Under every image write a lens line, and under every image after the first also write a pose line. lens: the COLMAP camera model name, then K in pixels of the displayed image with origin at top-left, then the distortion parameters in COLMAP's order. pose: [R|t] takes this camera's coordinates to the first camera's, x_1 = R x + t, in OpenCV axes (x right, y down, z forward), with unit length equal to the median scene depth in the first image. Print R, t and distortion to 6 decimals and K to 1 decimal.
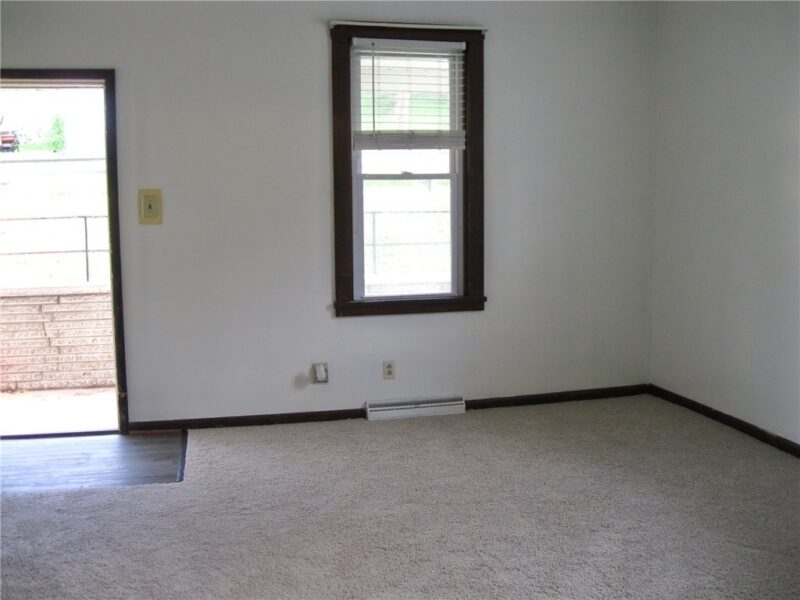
lens RADIAL K [[827.8, 0, 400.0], [0, 827.8, 300.0], [0, 0, 1]] dist [-0.141264, 0.075165]
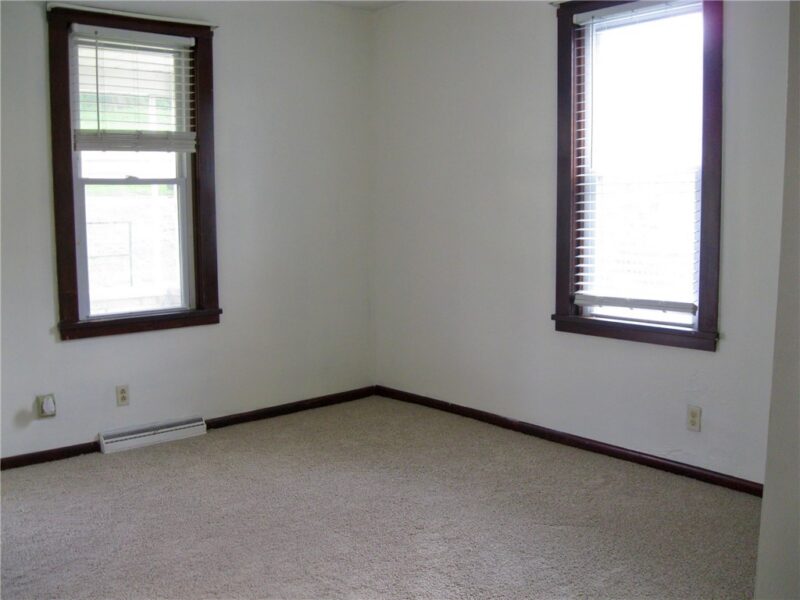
lens RADIAL K [[827.8, 0, 400.0], [0, 827.8, 300.0], [0, 0, 1]] dist [-0.141264, 0.075165]
pose [[0.887470, -0.050225, 0.458120, -0.149832], [0.055670, 0.998448, 0.001619, -0.004014], [-0.457491, 0.024066, 0.888889, 0.072459]]
